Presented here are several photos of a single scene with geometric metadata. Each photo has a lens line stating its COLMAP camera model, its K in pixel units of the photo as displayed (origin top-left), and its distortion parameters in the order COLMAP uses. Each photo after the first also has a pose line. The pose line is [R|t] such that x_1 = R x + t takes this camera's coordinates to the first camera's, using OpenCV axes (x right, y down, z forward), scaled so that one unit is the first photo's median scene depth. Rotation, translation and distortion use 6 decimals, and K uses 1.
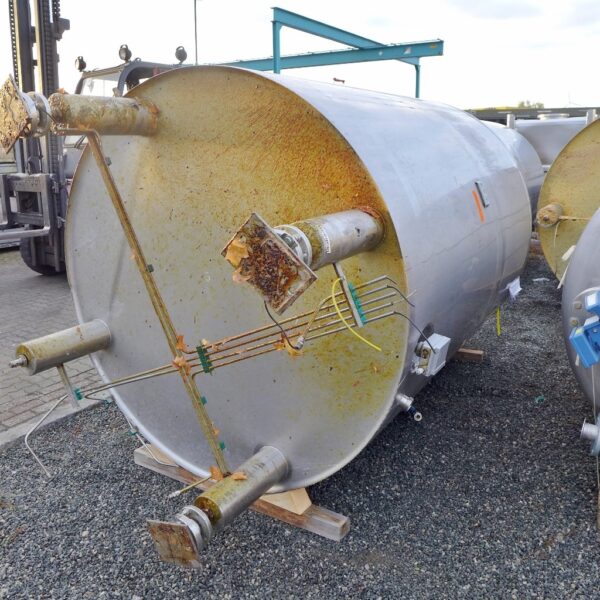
lens RADIAL K [[580.3, 0, 299.4], [0, 580.3, 298.3], [0, 0, 1]] dist [-0.047088, 0.013580]
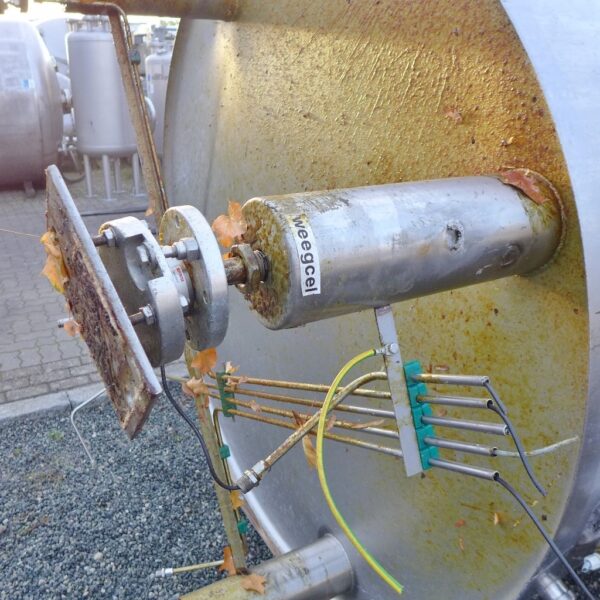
lens RADIAL K [[580.3, 0, 299.4], [0, 580.3, 298.3], [0, 0, 1]] dist [-0.047088, 0.013580]
pose [[0.876643, 0.193417, -0.440552, 0.166370], [-0.140164, 0.978589, 0.150724, -0.104290], [0.460272, -0.070382, 0.884984, 0.534852]]
